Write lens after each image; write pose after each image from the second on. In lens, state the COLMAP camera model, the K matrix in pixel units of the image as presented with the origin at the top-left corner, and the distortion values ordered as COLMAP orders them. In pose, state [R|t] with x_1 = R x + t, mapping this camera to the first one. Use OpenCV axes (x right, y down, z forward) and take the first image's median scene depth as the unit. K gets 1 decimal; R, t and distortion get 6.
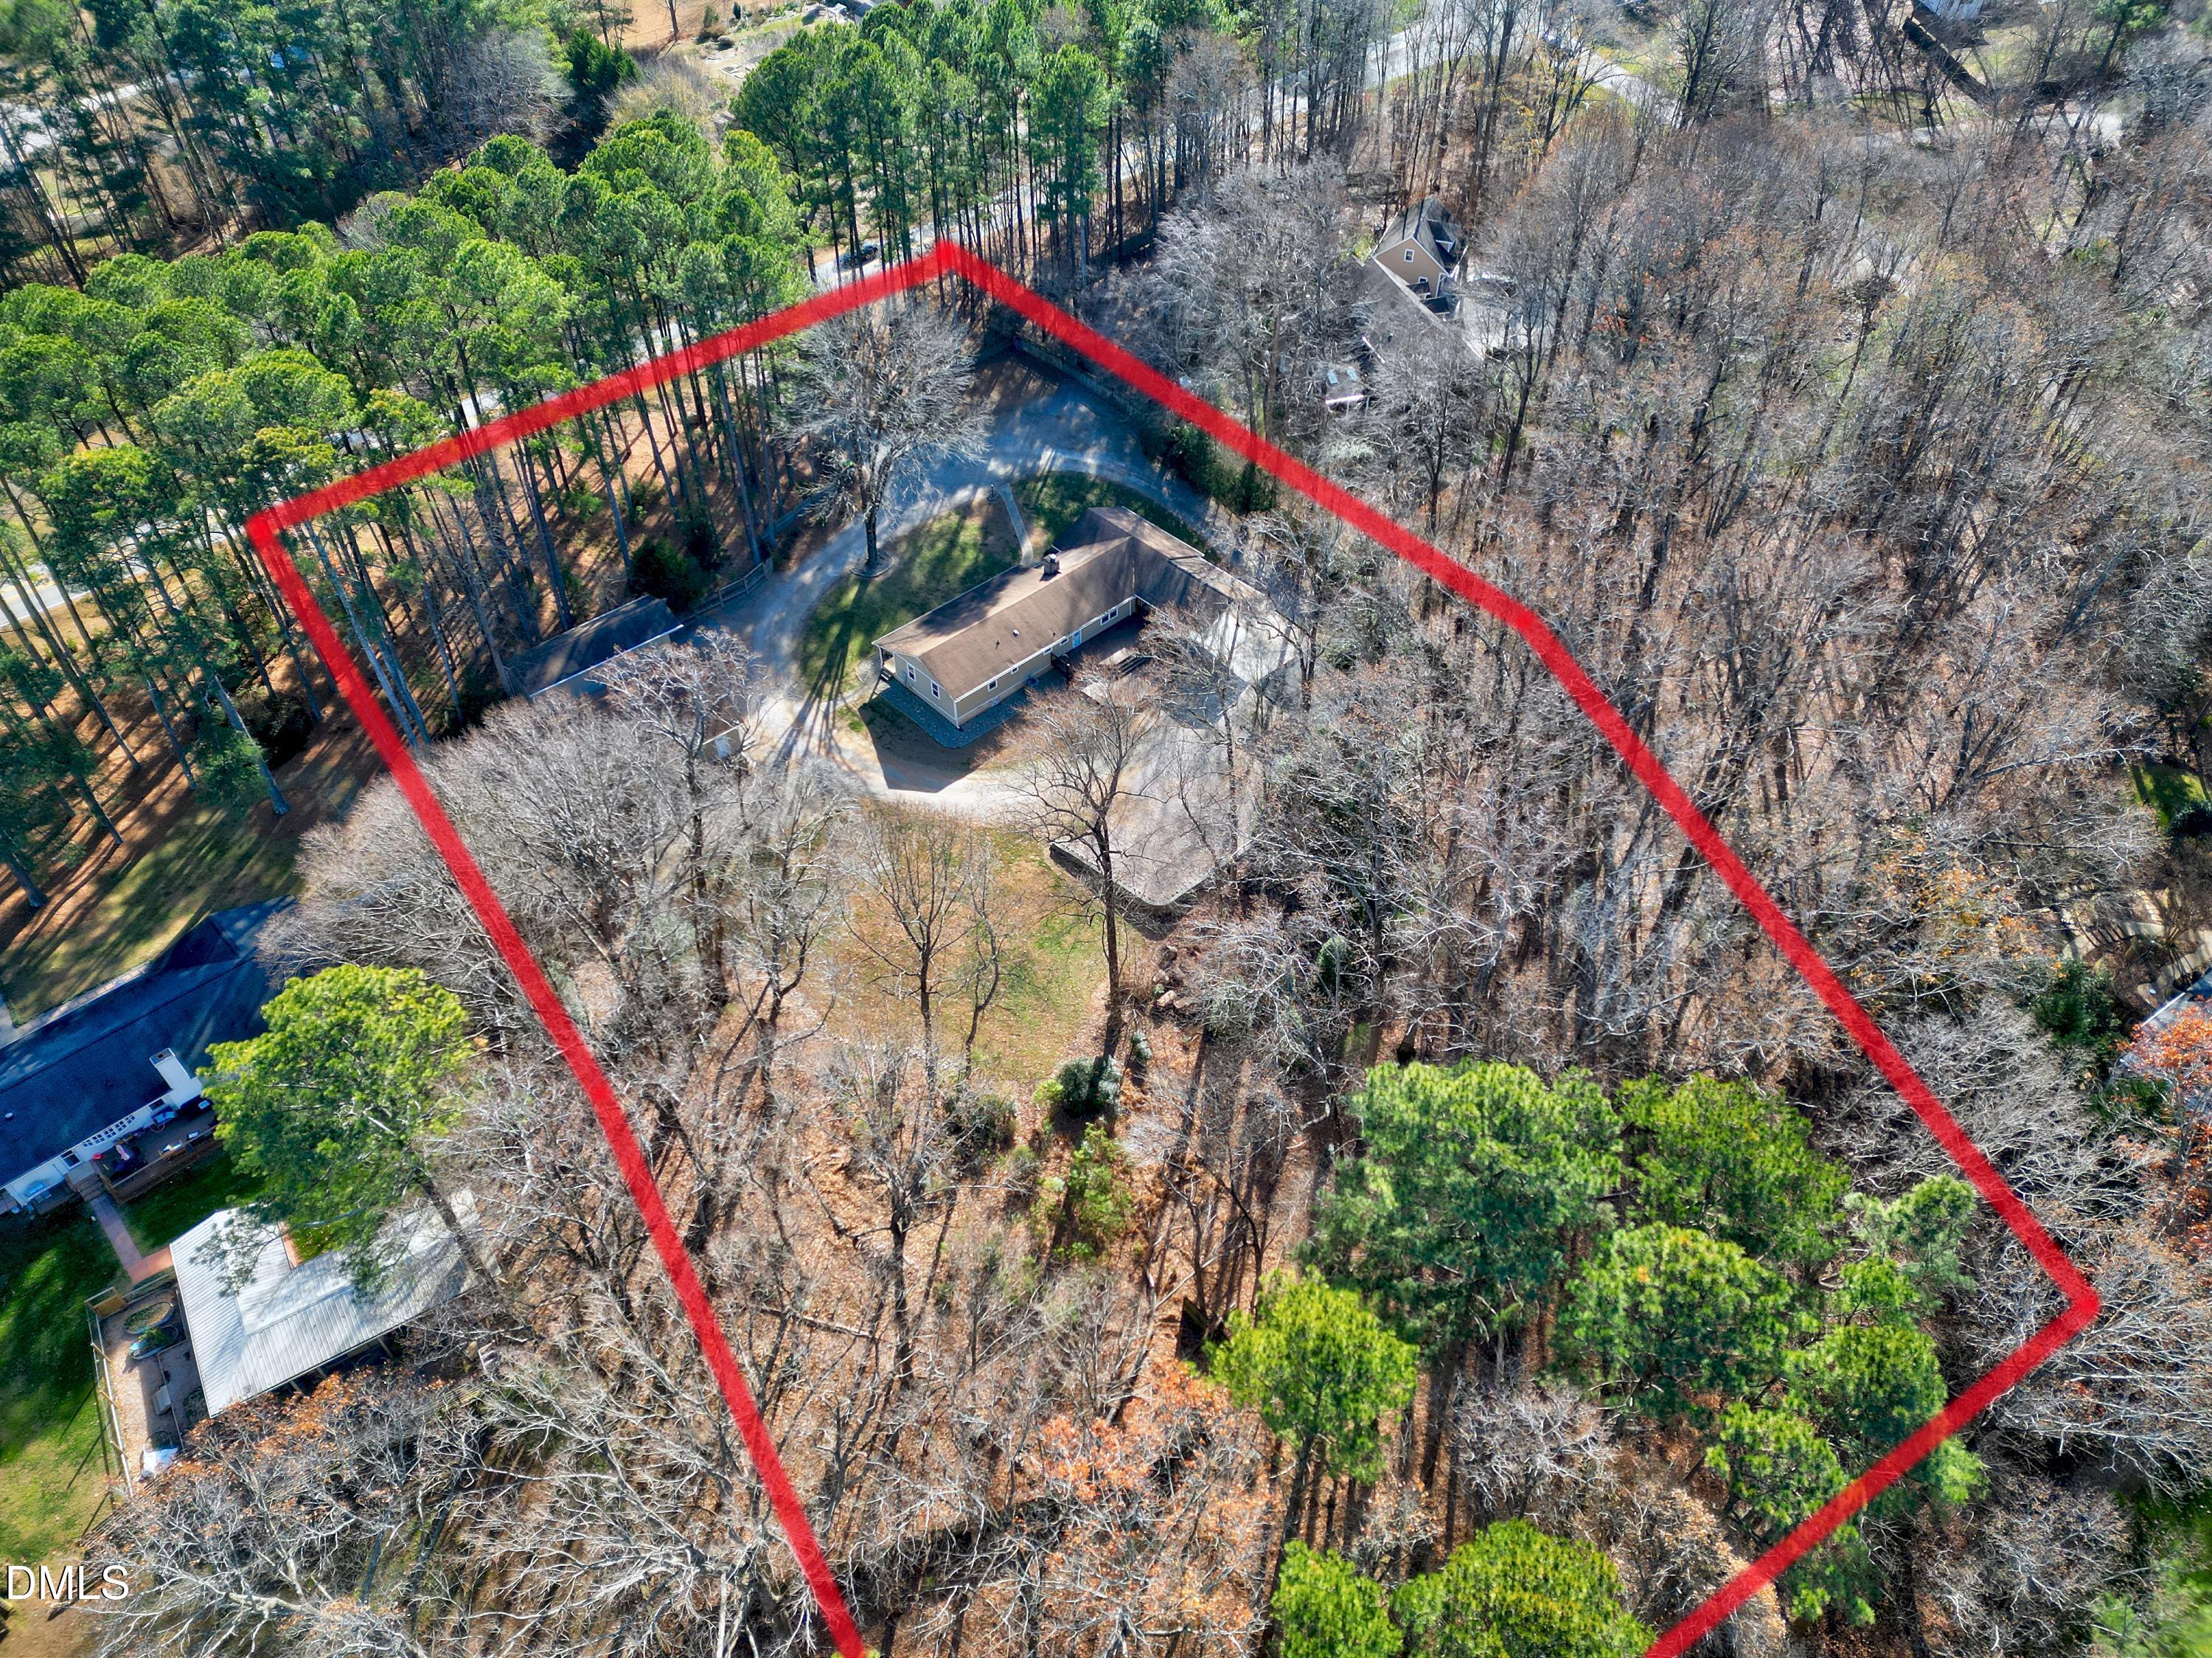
lens RADIAL K [[1541.1, 0, 1100.8], [0, 1541.1, 829.5], [0, 0, 1]] dist [0.042960, -0.016845]
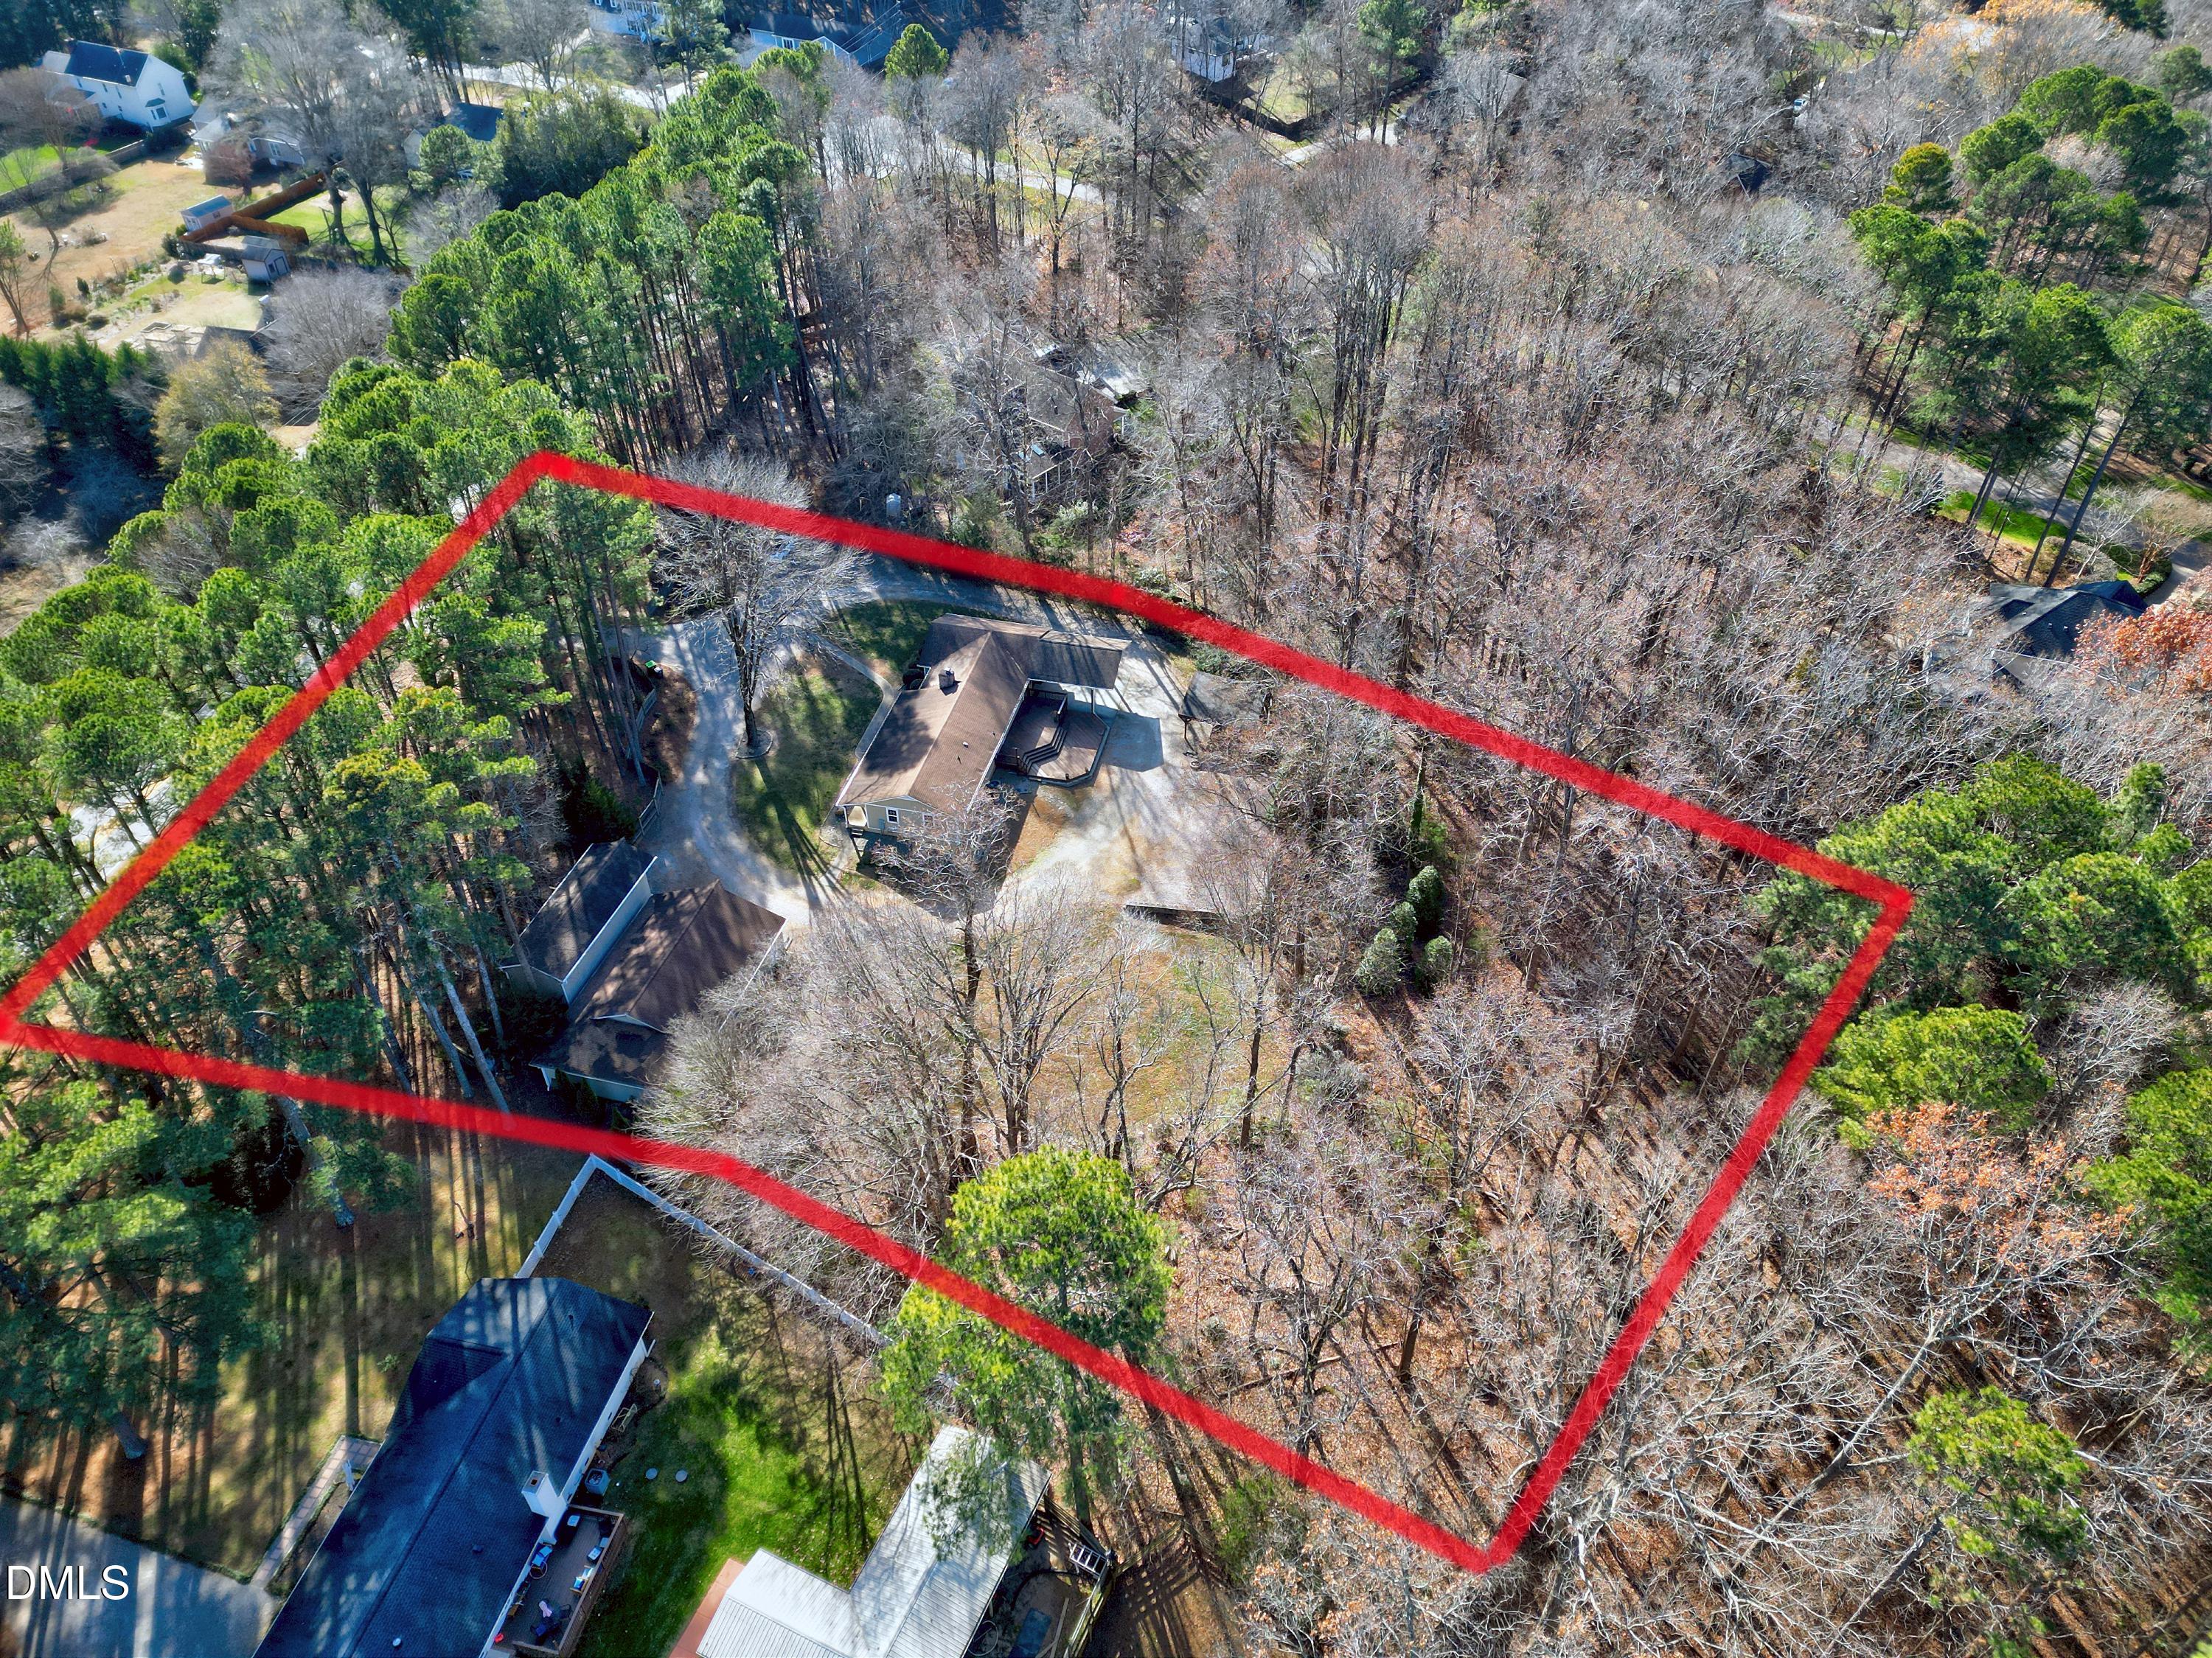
lens RADIAL K [[1541.1, 0, 1104.7], [0, 1541.1, 833.0], [0, 0, 1]] dist [0.042960, -0.016845]
pose [[0.837879, -0.361191, 0.409268, -0.404709], [0.392225, 0.919827, 0.008787, -0.045618], [-0.379629, 0.153163, 0.912372, 0.046837]]
